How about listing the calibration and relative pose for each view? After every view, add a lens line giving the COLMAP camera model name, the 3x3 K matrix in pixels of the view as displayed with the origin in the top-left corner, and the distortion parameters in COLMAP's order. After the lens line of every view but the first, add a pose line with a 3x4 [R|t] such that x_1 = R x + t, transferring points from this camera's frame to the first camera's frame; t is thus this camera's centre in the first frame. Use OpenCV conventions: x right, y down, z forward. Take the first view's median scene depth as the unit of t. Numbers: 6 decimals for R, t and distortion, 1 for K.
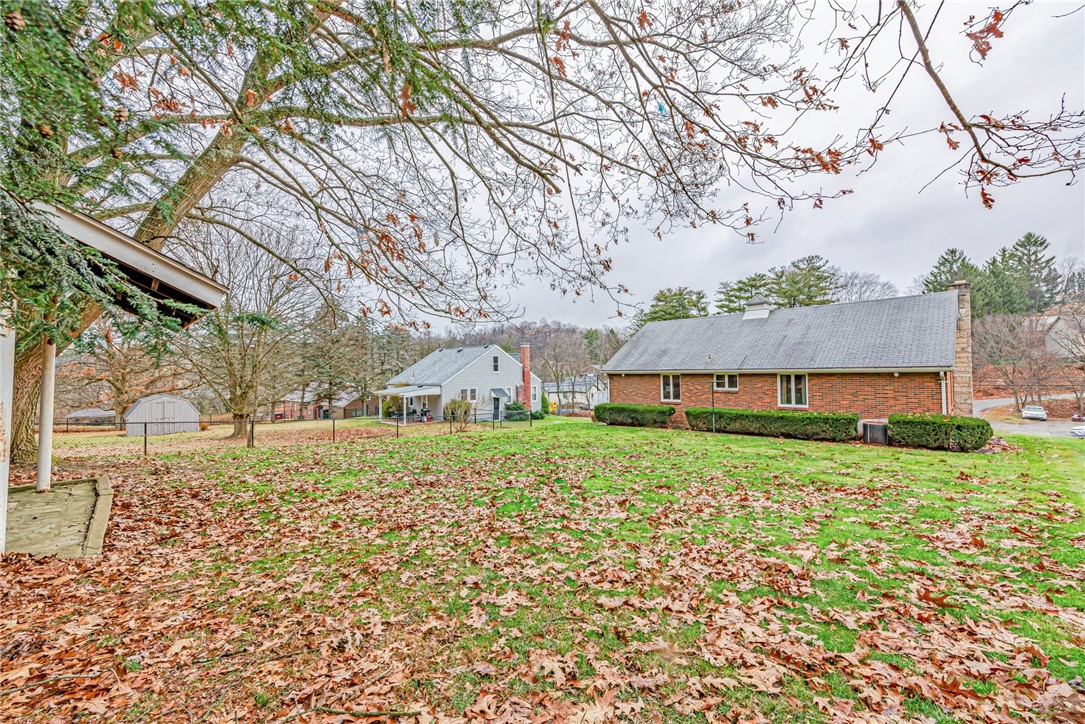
lens RADIAL K [[432.7, 0, 539.1], [0, 432.7, 361.8], [0, 0, 1]] dist [0.014143, -0.003373]
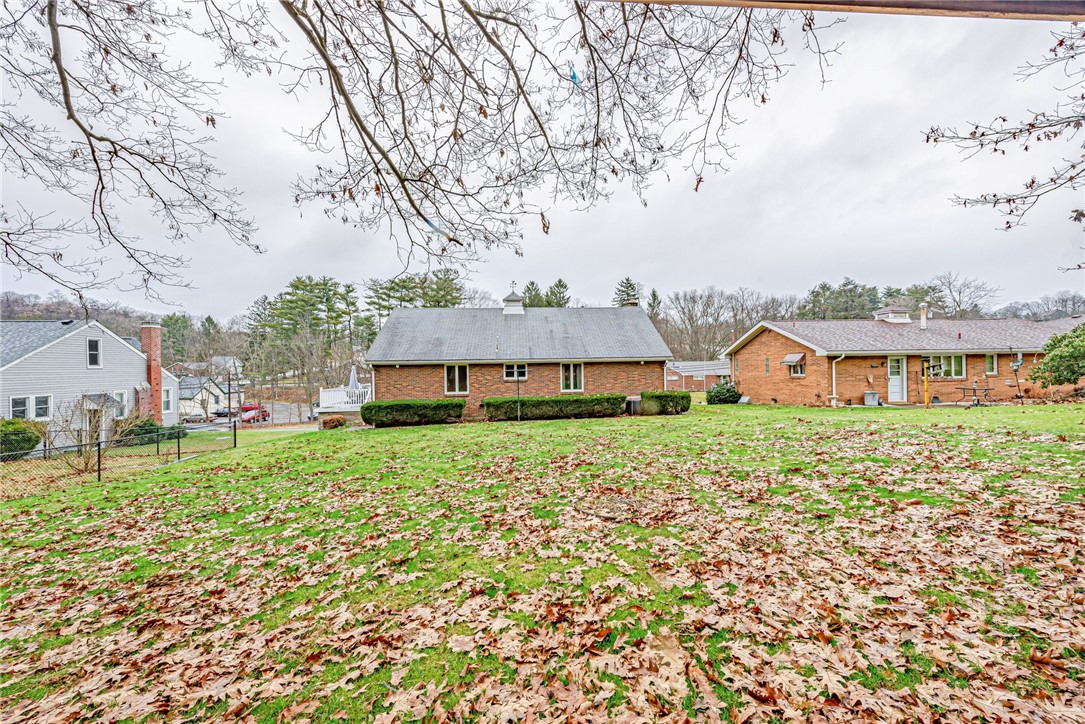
lens RADIAL K [[432.7, 0, 545.2], [0, 432.7, 357.1], [0, 0, 1]] dist [0.014143, -0.003373]
pose [[0.639882, 0.019172, 0.768234, -0.268731], [-0.009542, 0.999810, -0.017003, 0.024330], [-0.768414, 0.003549, 0.639944, 0.236924]]
